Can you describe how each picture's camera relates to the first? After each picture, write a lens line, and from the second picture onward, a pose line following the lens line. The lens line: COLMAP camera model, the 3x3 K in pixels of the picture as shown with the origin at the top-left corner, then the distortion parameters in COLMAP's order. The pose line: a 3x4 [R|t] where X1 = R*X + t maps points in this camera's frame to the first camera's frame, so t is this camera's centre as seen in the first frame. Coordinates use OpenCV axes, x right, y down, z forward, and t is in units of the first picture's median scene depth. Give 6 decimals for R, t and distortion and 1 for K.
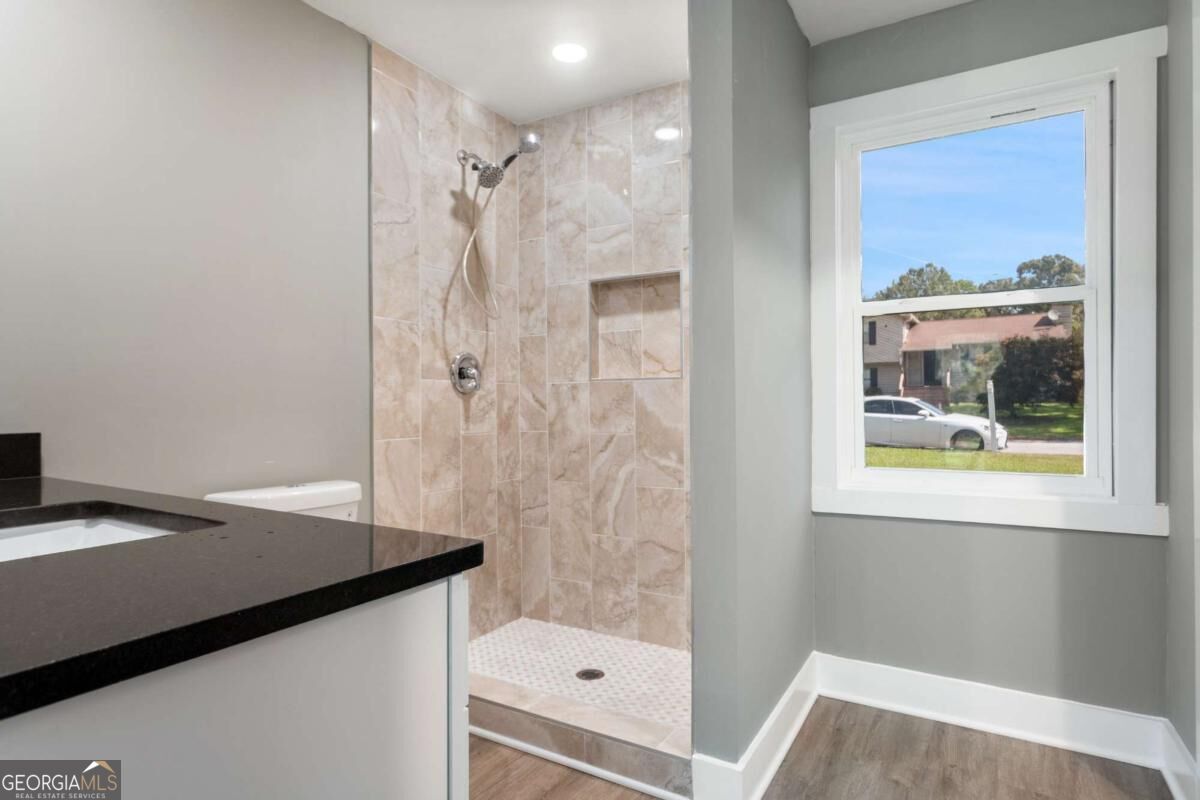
lens RADIAL K [[647.5, 0, 603.5], [0, 647.5, 402.3], [0, 0, 1]] dist [0.001206, 0.002326]
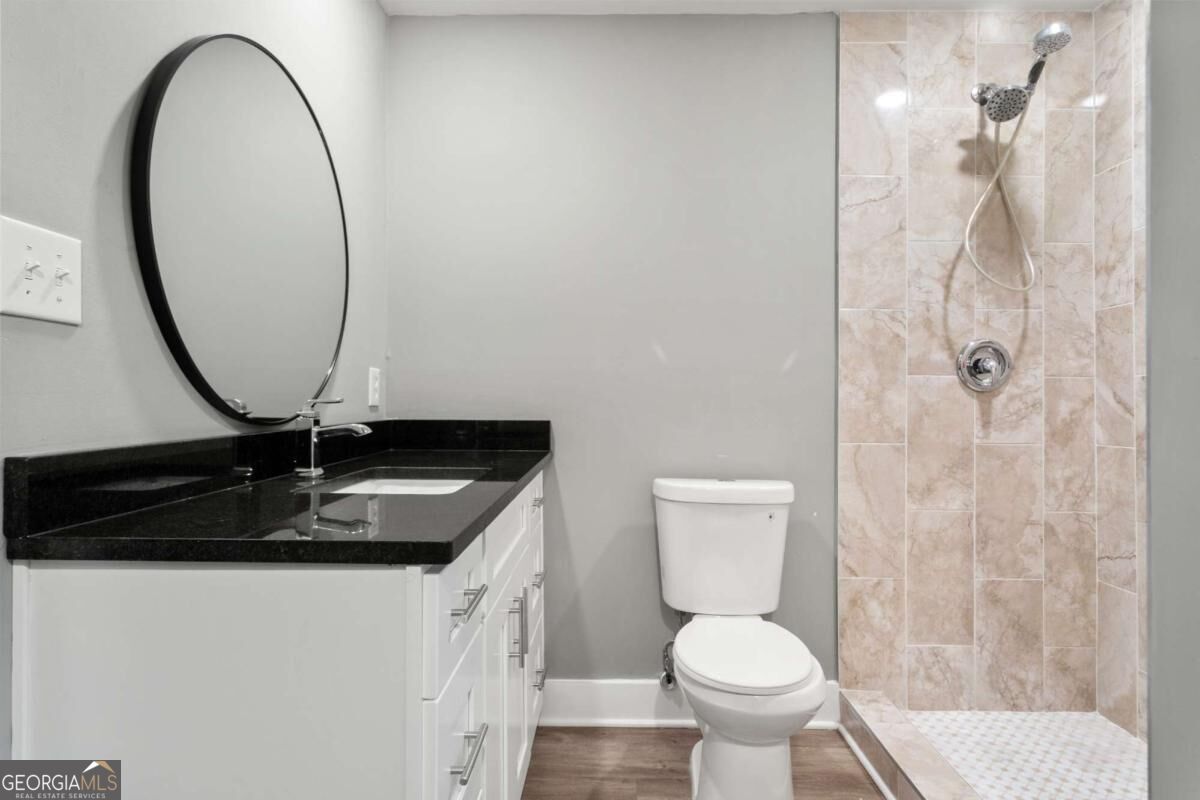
lens RADIAL K [[647.5, 0, 604.4], [0, 647.5, 396.1], [0, 0, 1]] dist [0.001206, 0.002326]
pose [[0.504453, 0.000369, -0.863439, 0.225774], [-0.008242, 0.999956, -0.004389, -0.001141], [0.863400, 0.009331, 0.504434, 0.200818]]
